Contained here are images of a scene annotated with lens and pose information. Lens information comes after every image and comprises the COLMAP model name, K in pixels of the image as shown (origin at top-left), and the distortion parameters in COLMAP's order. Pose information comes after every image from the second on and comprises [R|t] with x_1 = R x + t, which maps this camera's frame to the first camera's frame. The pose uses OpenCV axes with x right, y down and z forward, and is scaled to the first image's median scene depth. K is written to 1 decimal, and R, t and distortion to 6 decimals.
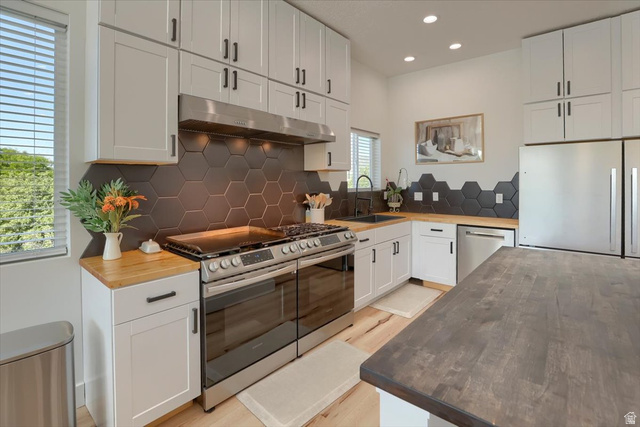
lens RADIAL K [[295.7, 0, 315.0], [0, 295.7, 184.0], [0, 0, 1]] dist [-0.024120, 0.002759]
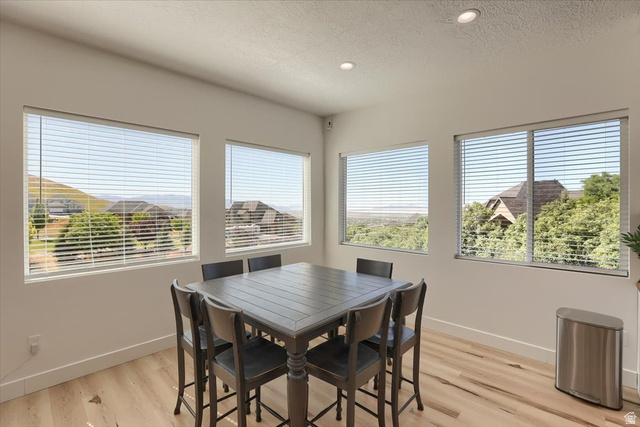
lens RADIAL K [[295.7, 0, 319.3], [0, 295.7, 210.0], [0, 0, 1]] dist [-0.024120, 0.002759]
pose [[-0.028060, 0.010486, -0.999551, 0.458652], [-0.003642, 0.999937, 0.010592, -0.073111], [0.999600, 0.003938, -0.028021, -0.360281]]
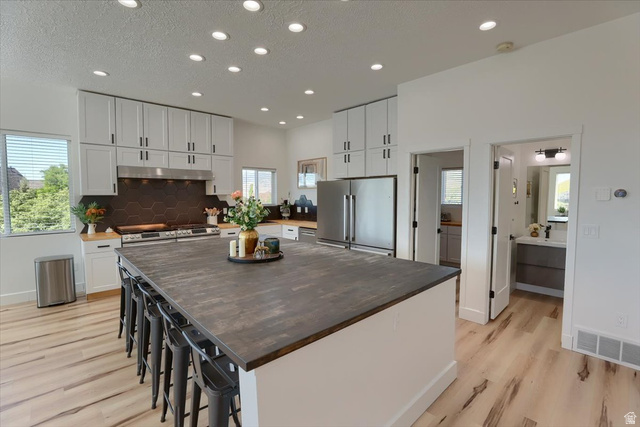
lens RADIAL K [[295.7, 0, 318.7], [0, 295.7, 211.9], [0, 0, 1]] dist [-0.024120, 0.002759]
pose [[0.994640, 0.003825, -0.103331, 1.221607], [0.001308, 0.998770, 0.049565, -0.045328], [0.103394, -0.049435, 0.993411, -1.036839]]
